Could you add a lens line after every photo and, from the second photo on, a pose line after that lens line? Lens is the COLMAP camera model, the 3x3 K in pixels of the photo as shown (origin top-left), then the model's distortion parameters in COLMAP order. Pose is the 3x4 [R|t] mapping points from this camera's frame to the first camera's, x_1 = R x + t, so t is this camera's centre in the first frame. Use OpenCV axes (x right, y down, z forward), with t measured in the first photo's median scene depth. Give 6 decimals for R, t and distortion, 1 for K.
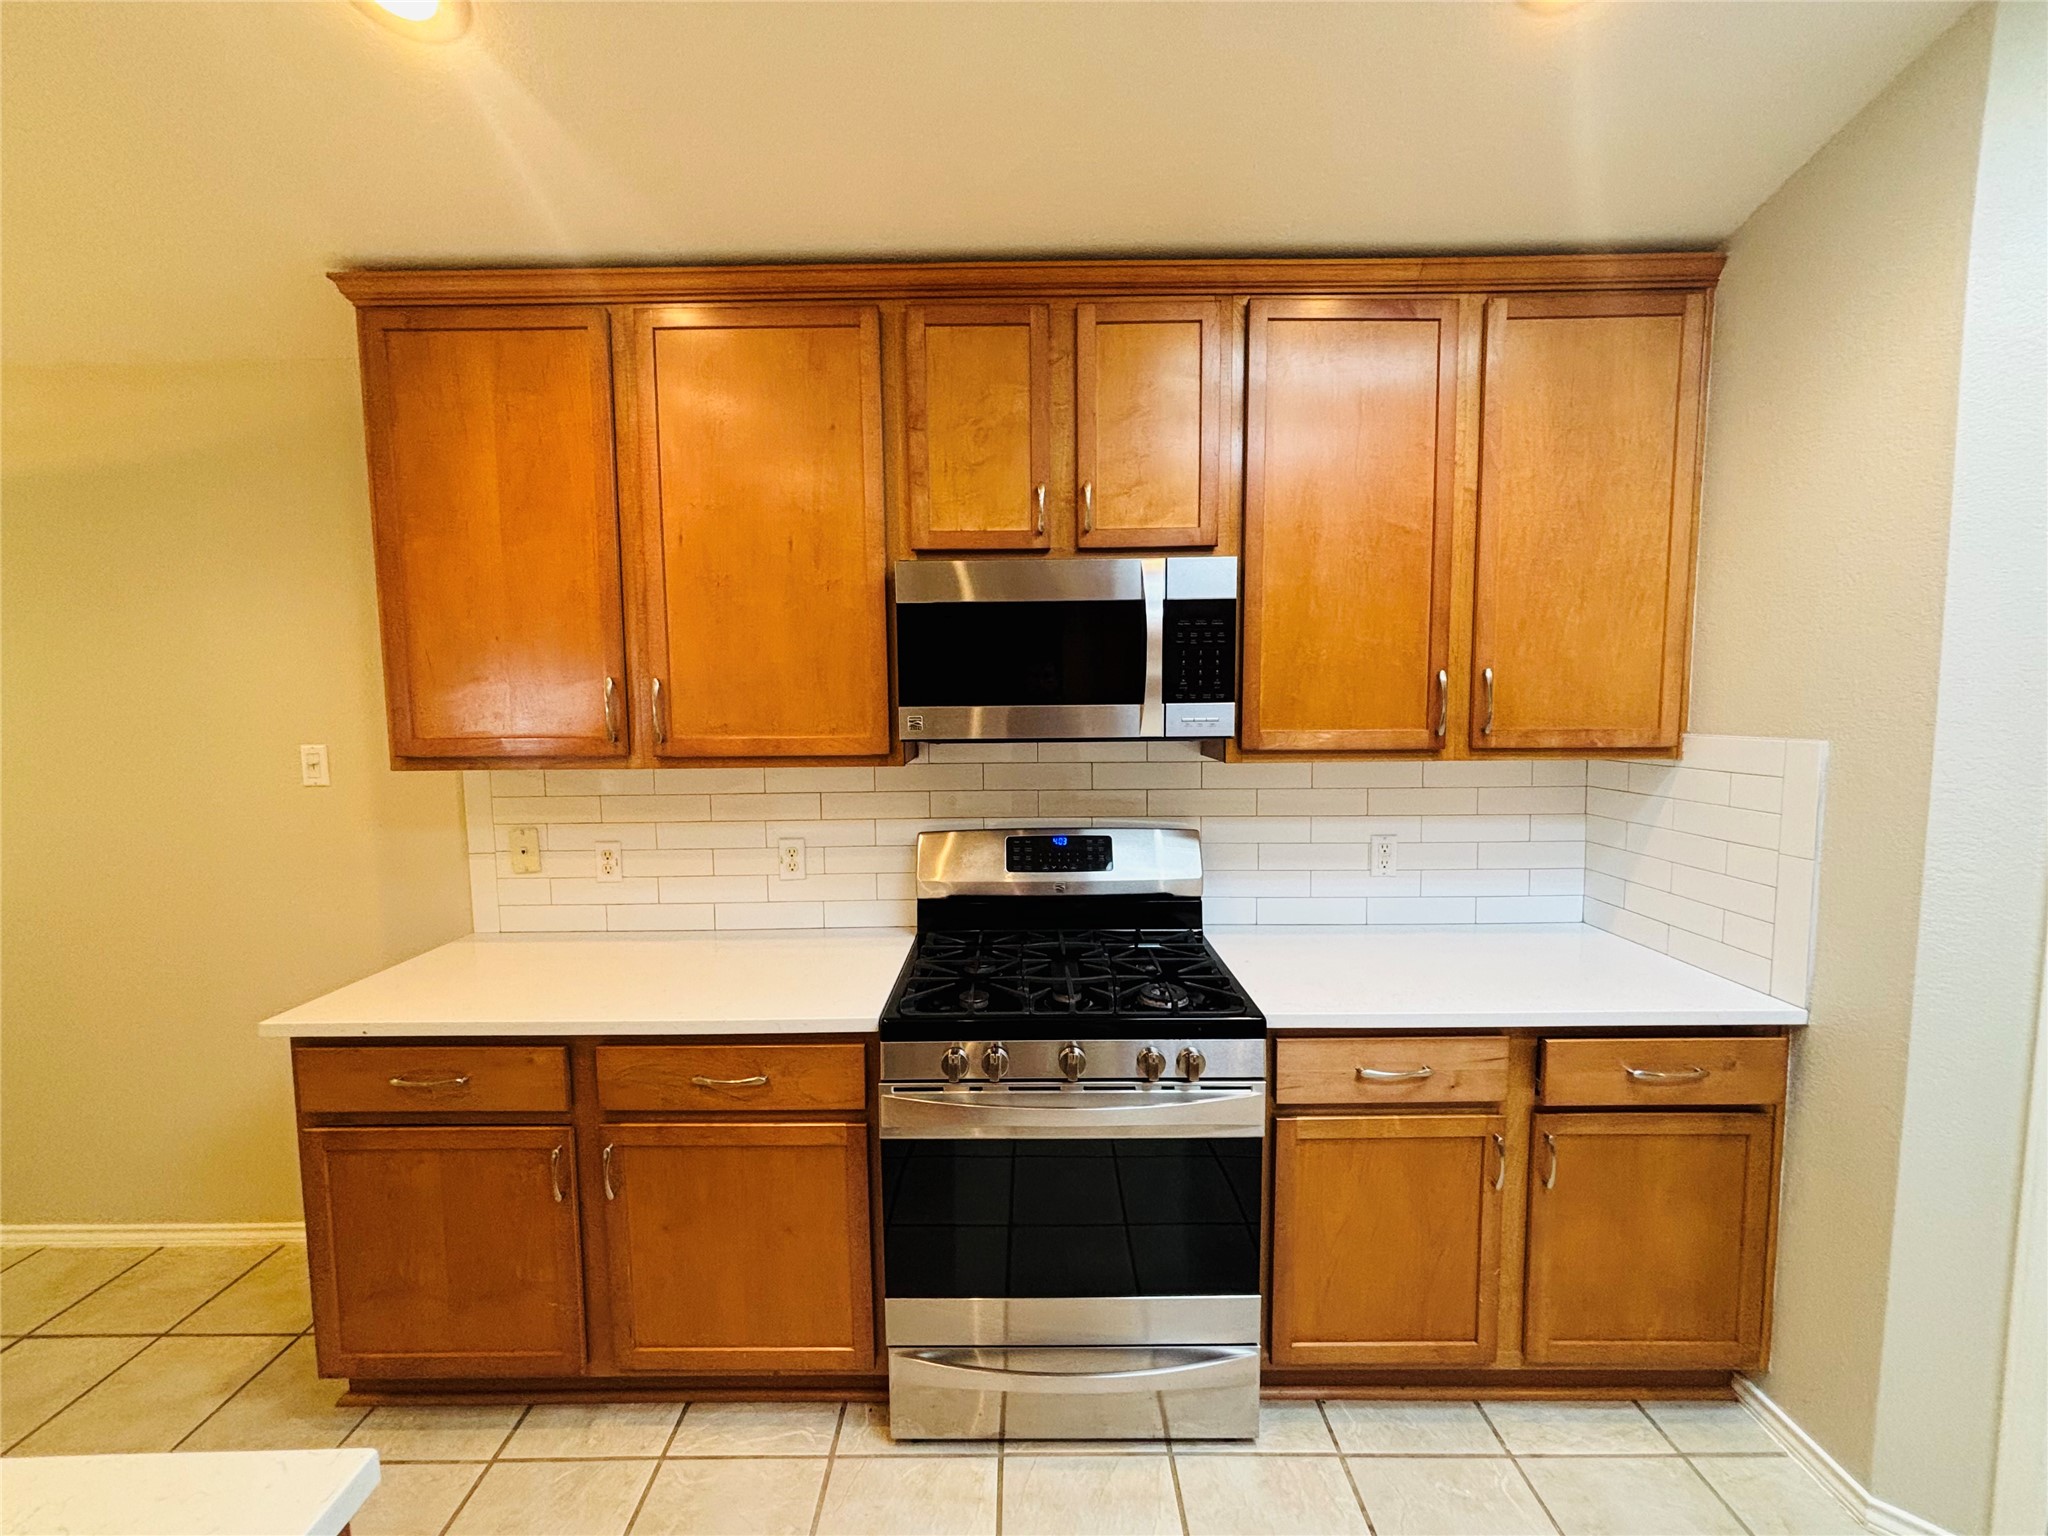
lens RADIAL K [[825.5, 0, 1020.9], [0, 825.5, 765.1], [0, 0, 1]] dist [0.002266, 0.000732]
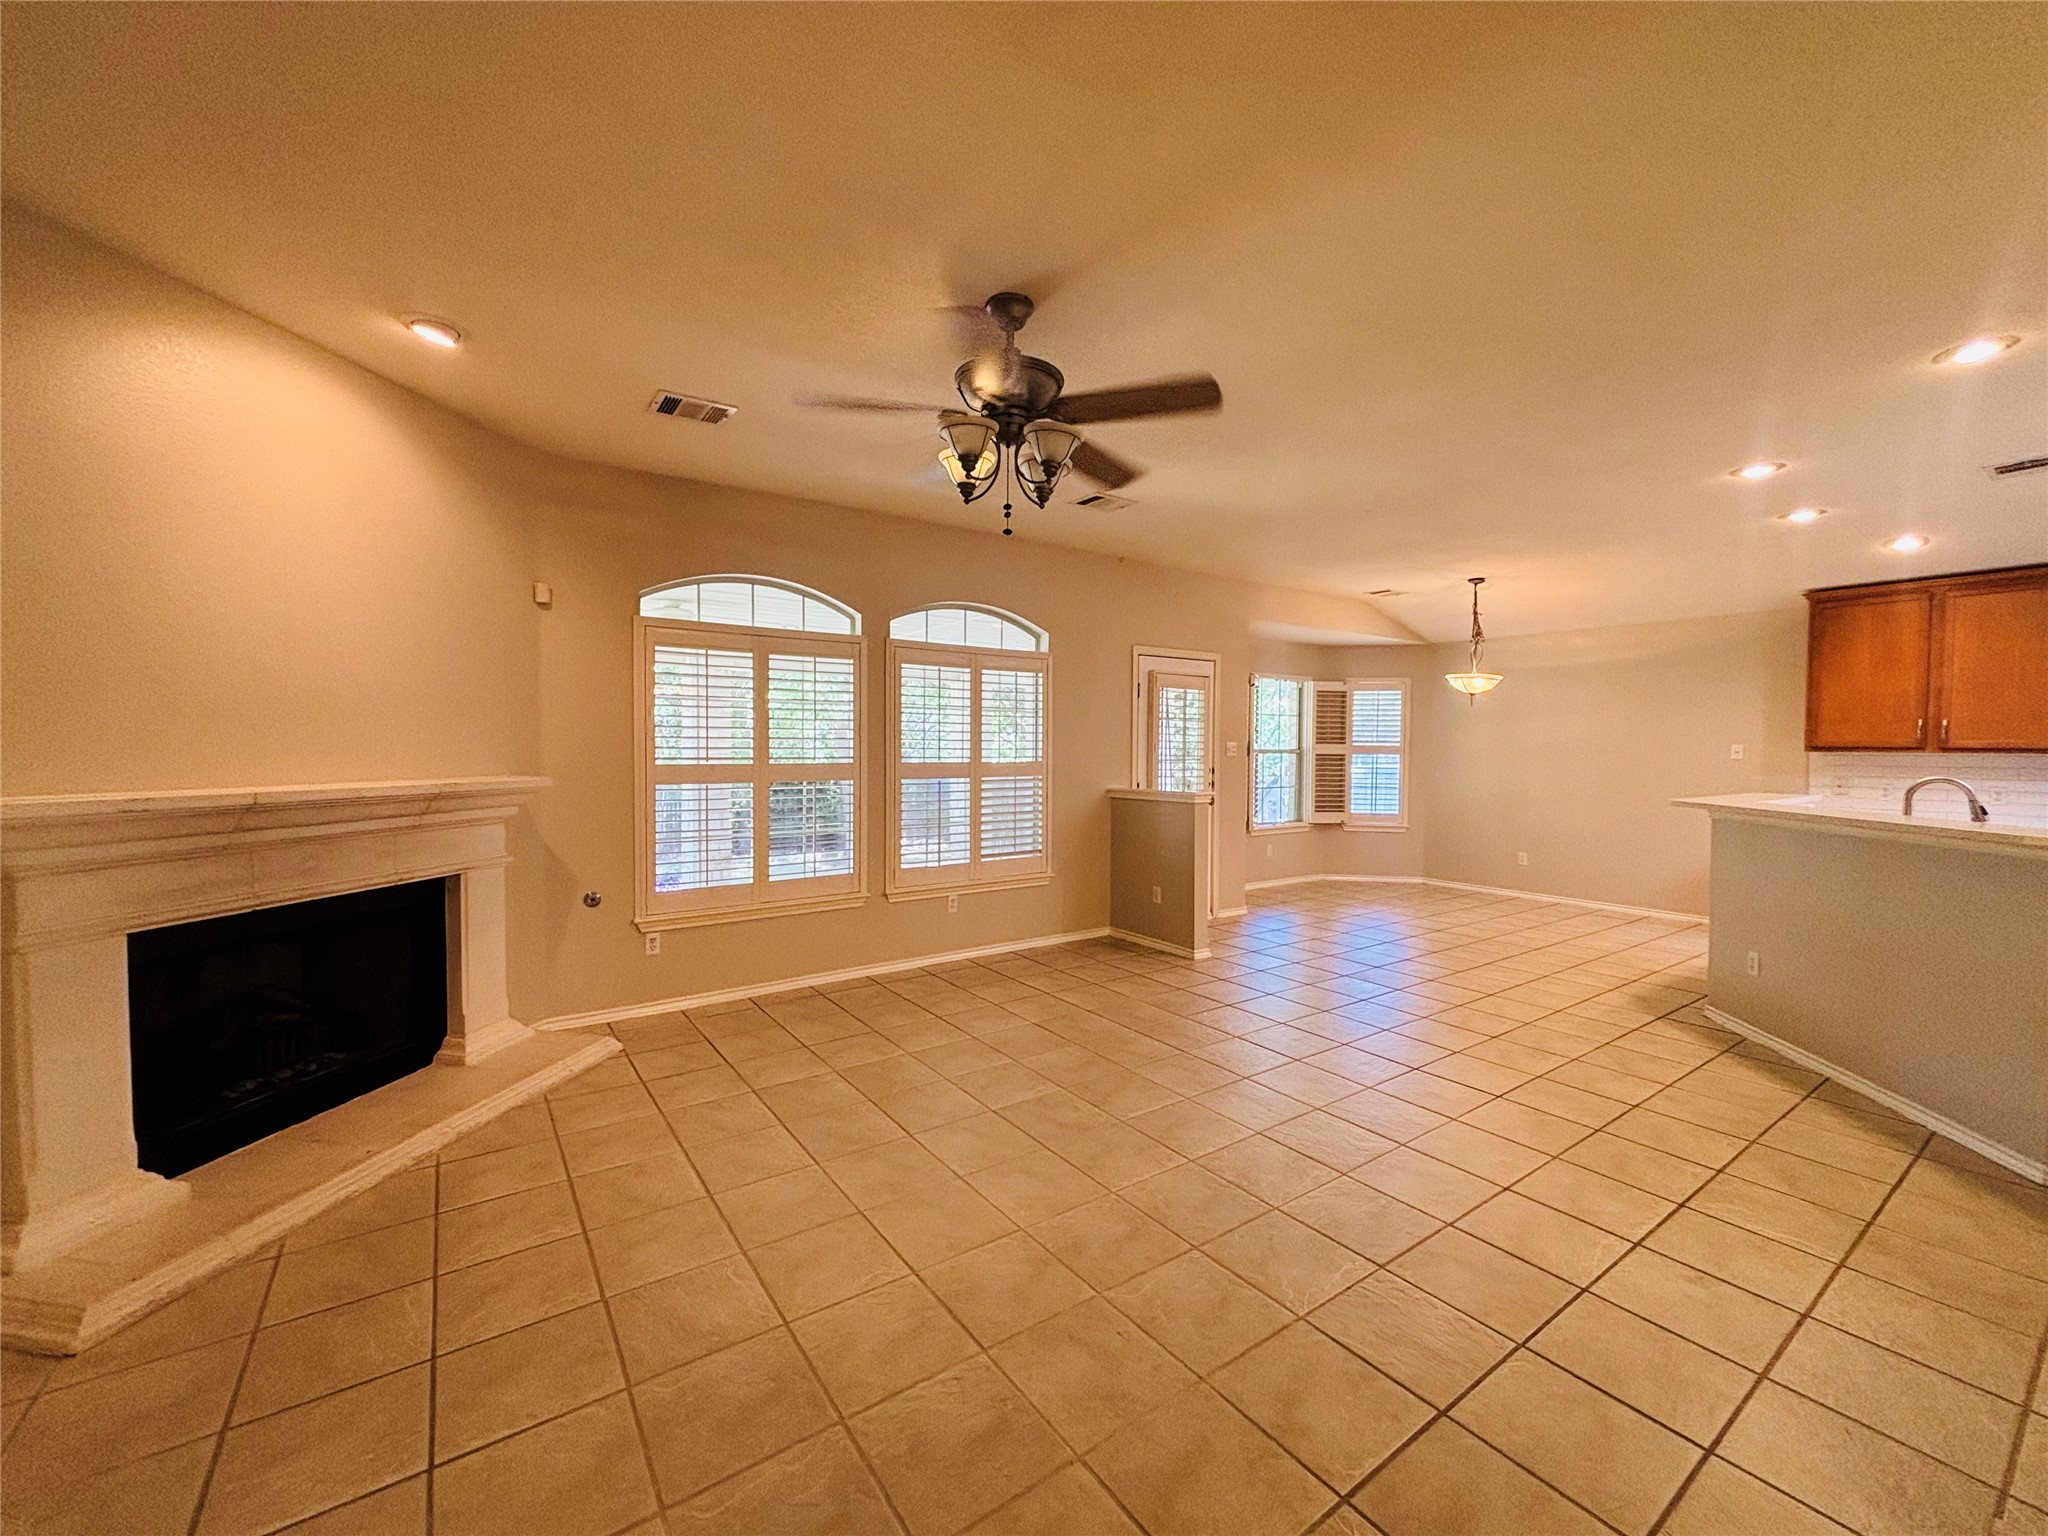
lens RADIAL K [[825.5, 0, 1006.3], [0, 825.5, 763.5], [0, 0, 1]] dist [0.002266, 0.000732]
pose [[0.567517, 0.031566, -0.822756, 0.066864], [-0.076991, 0.996921, -0.014858, 0.317179], [0.819754, 0.071777, 0.568200, -3.080401]]
